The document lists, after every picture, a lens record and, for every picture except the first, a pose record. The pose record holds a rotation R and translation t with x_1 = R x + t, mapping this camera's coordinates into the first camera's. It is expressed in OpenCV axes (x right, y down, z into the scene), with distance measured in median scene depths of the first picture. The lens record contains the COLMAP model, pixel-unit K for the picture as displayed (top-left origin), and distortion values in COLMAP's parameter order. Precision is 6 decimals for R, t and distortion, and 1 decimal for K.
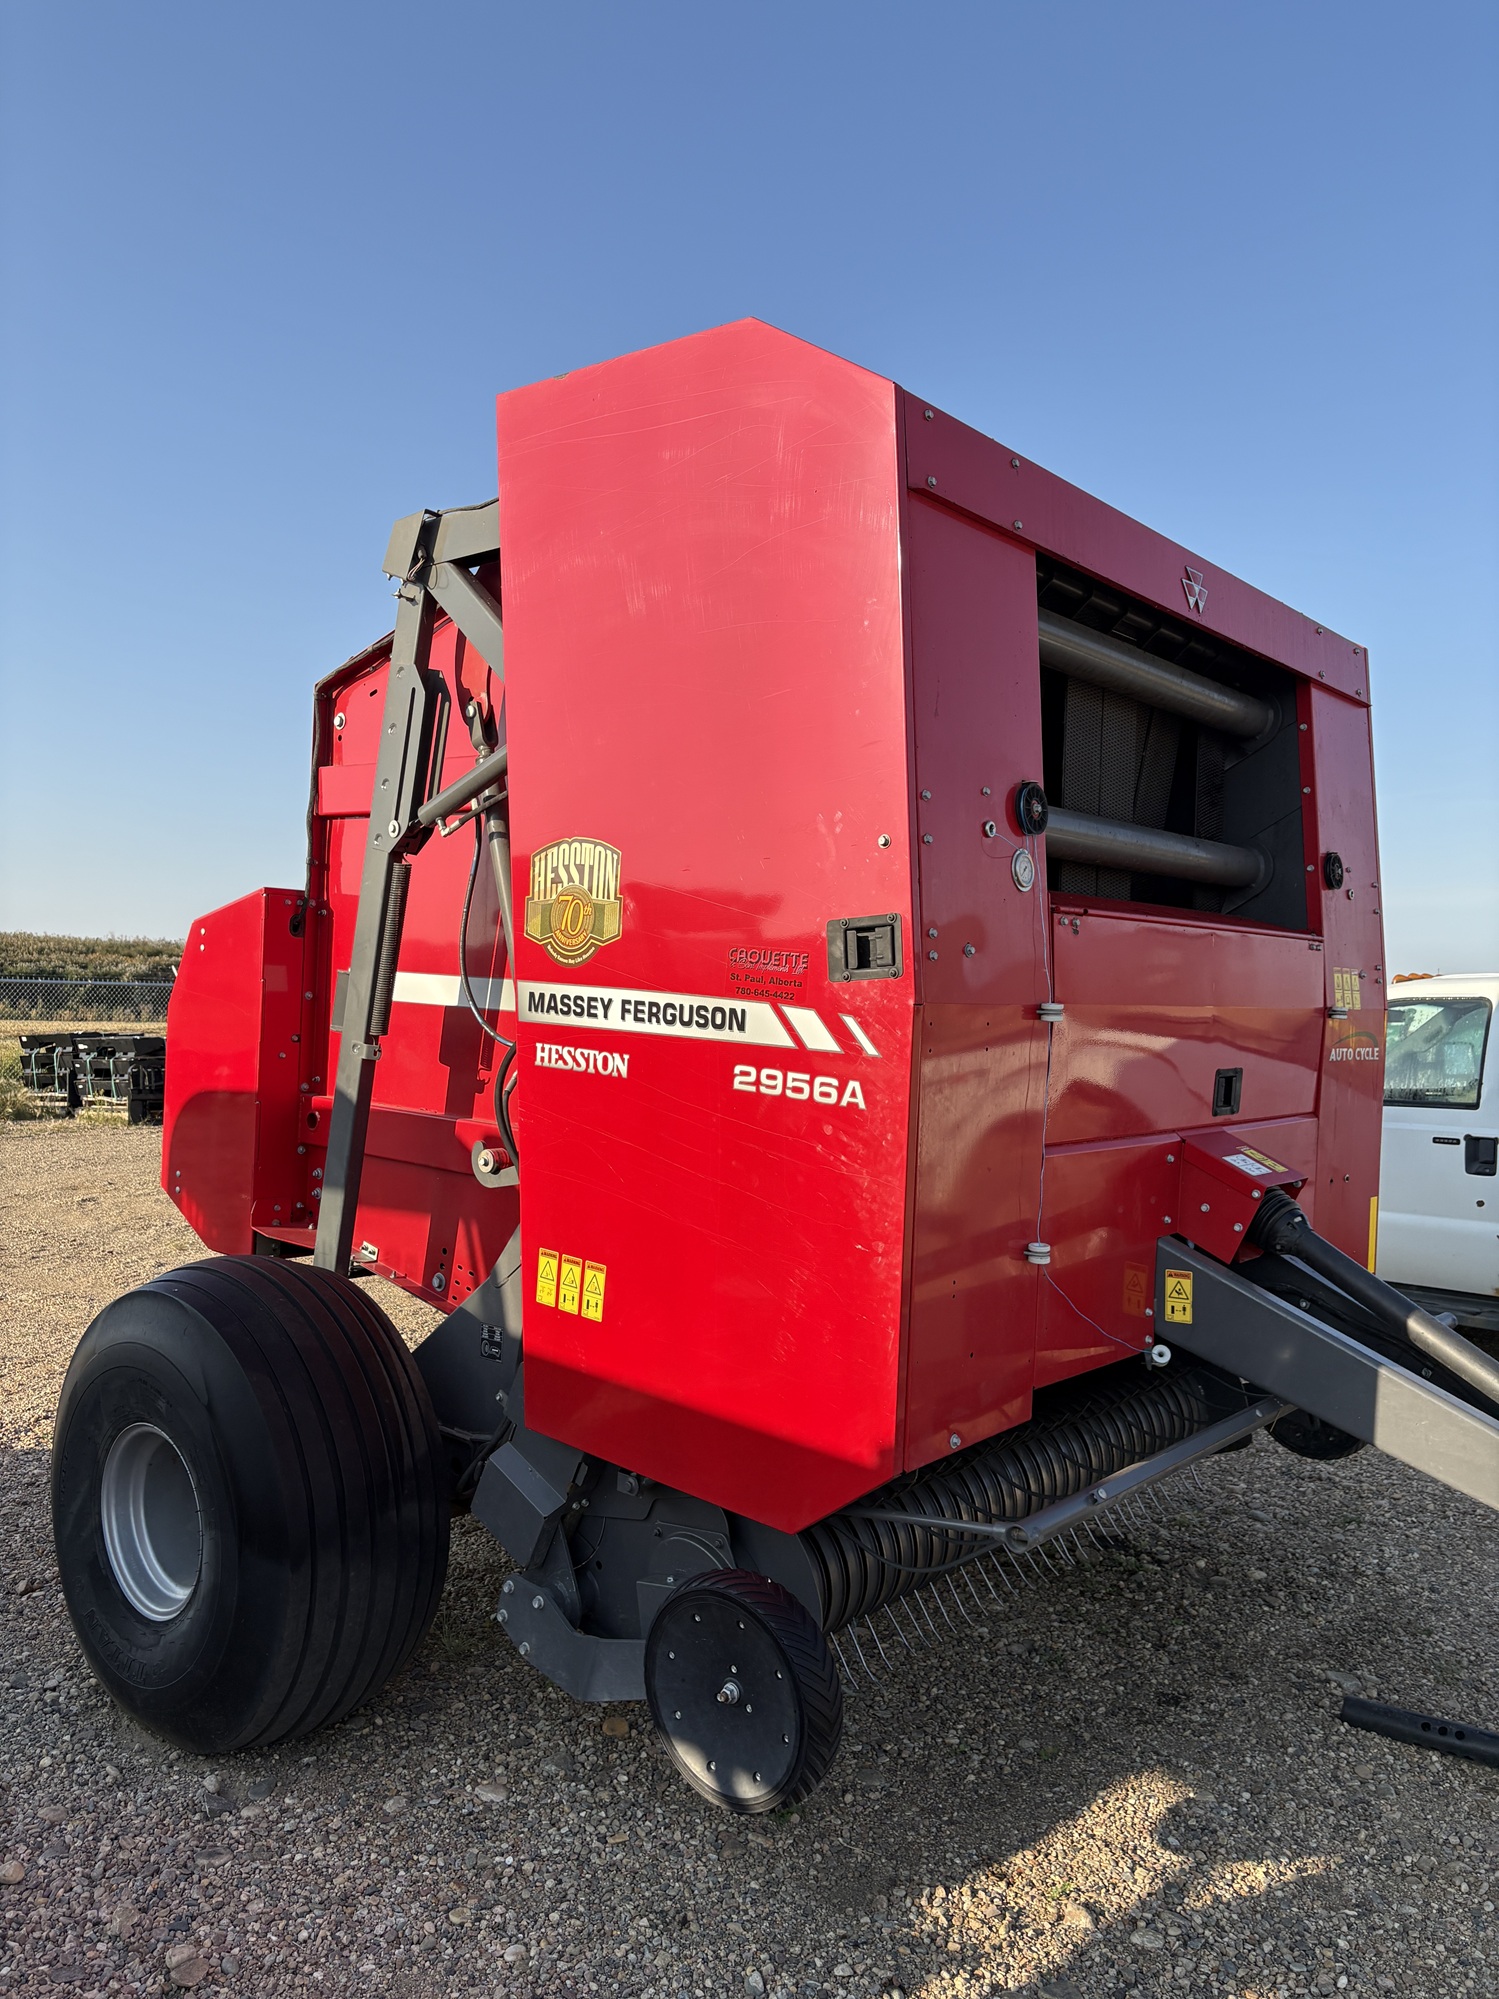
lens RADIAL K [[1511.6, 0, 749.5], [0, 1511.6, 999.5], [0, 0, 1]] dist [0.015395, -0.001465]
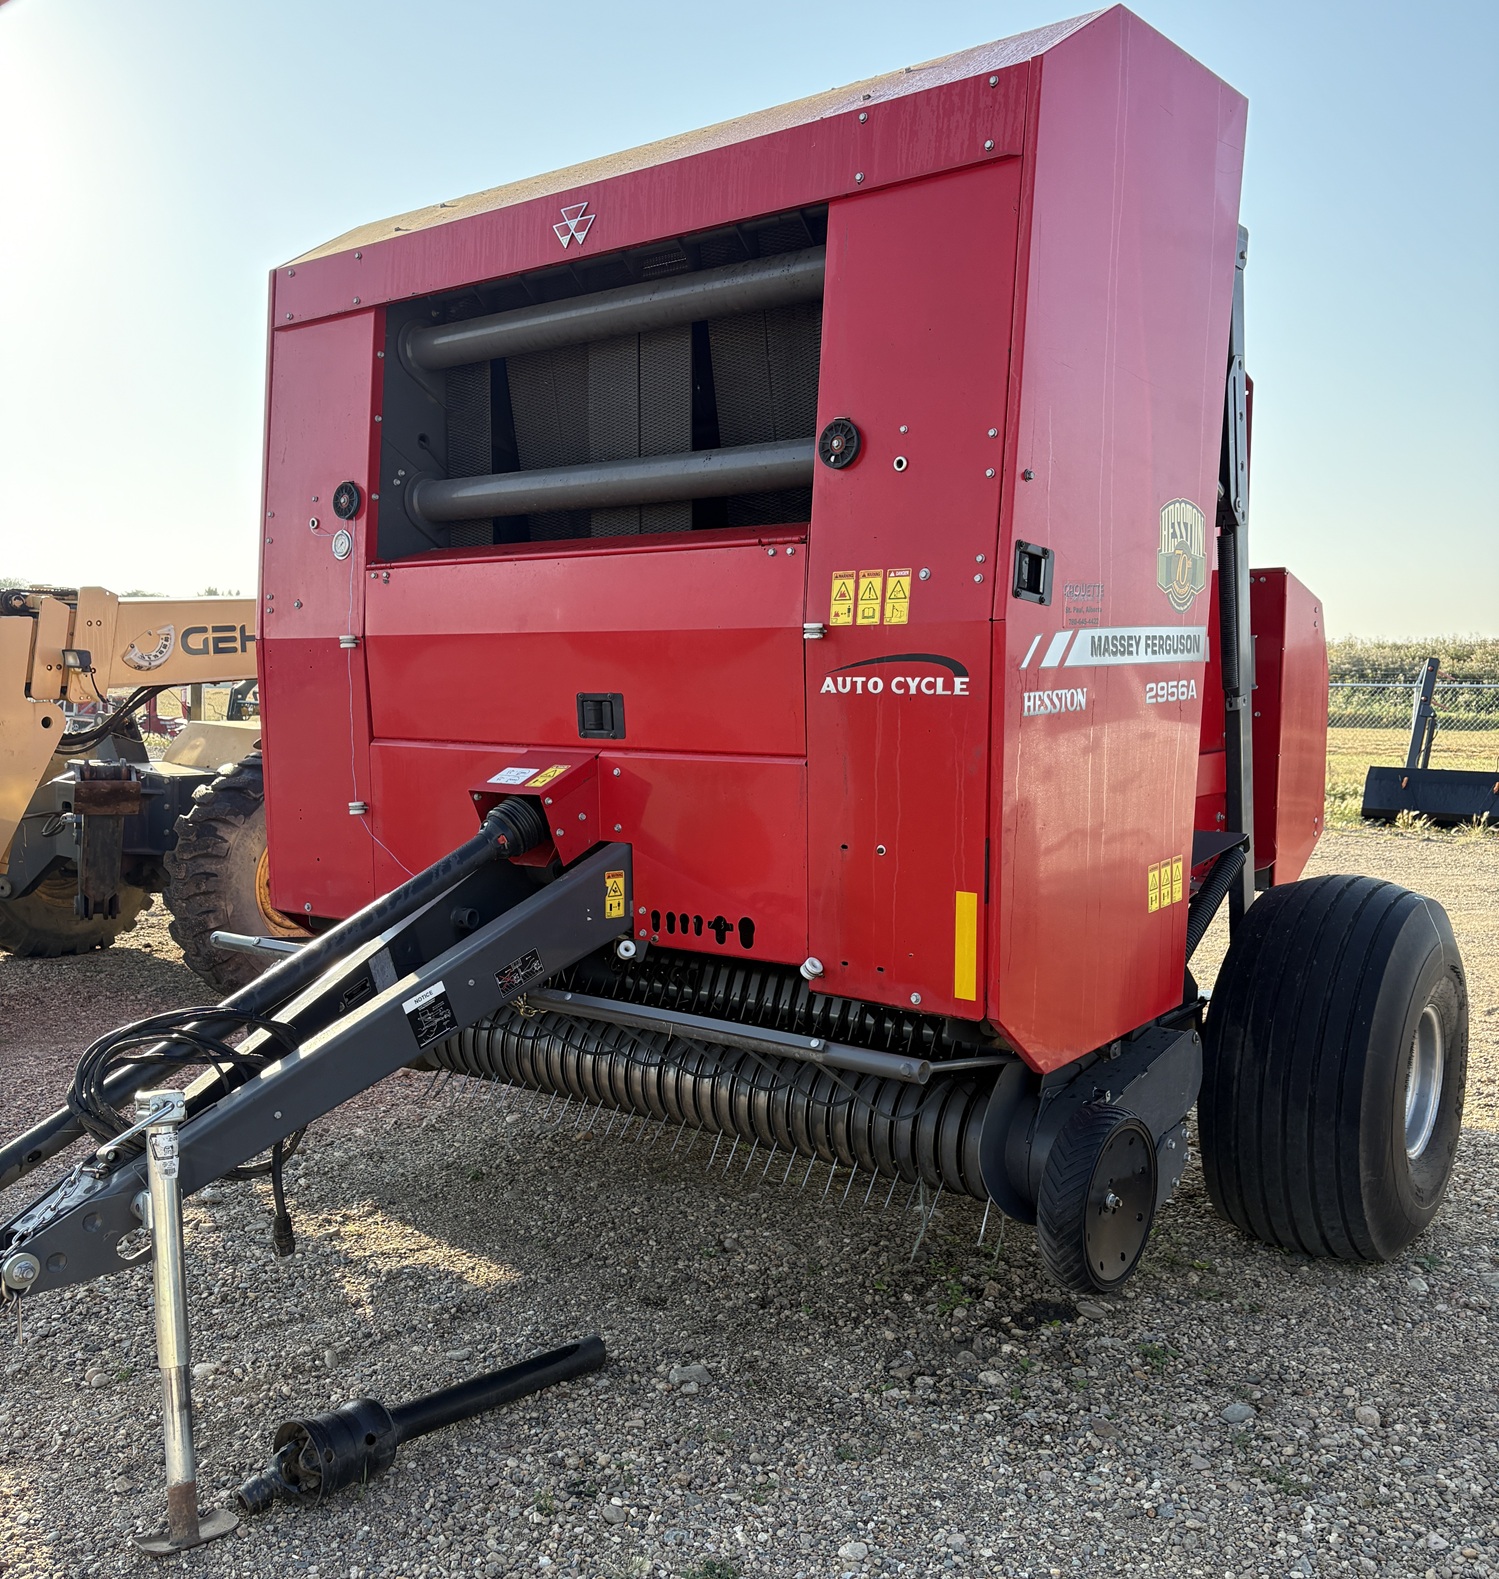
lens RADIAL K [[1635.0, 0, 748.3], [0, 1635.0, 839.5], [0, 0, 1]] dist [0.088558, -0.215949]
pose [[0.001615, 0.083261, -0.996526, 1.234947], [-0.002490, 0.996525, 0.083257, 0.045536], [0.999996, 0.002346, 0.001817, 0.952319]]
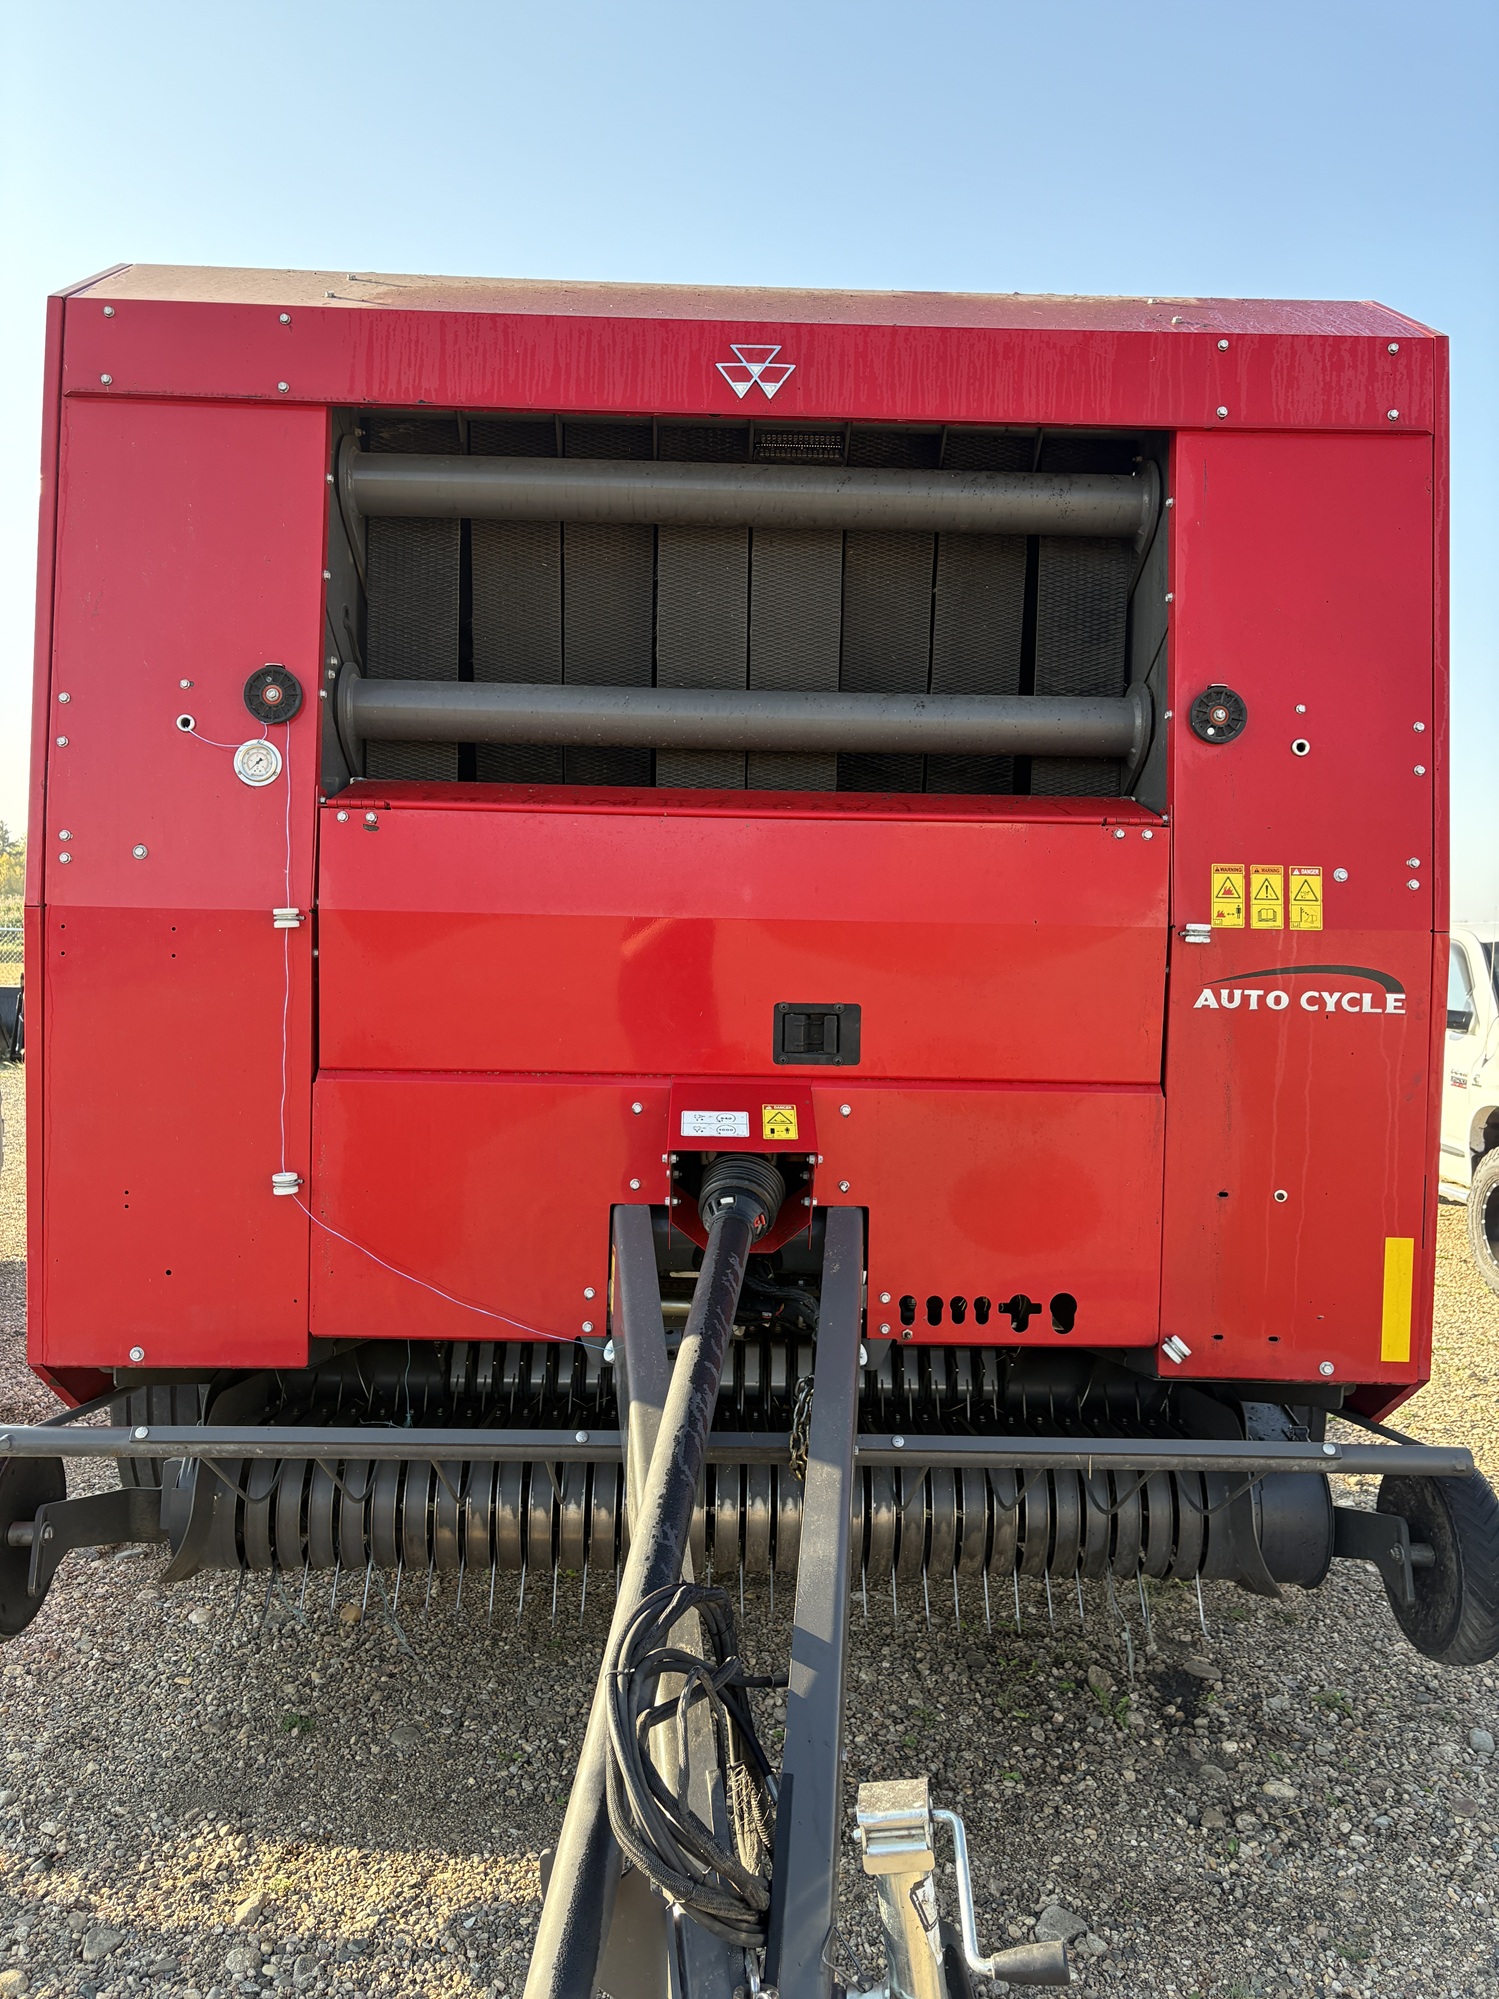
lens RADIAL K [[1511.6, 0, 749.5], [0, 1511.6, 999.5], [0, 0, 1]] dist [0.015395, -0.001465]
pose [[0.666179, 0.012383, -0.745689, 0.731844], [-0.010452, 0.999919, 0.007267, 0.033773], [0.745718, 0.002953, 0.666255, 0.416080]]
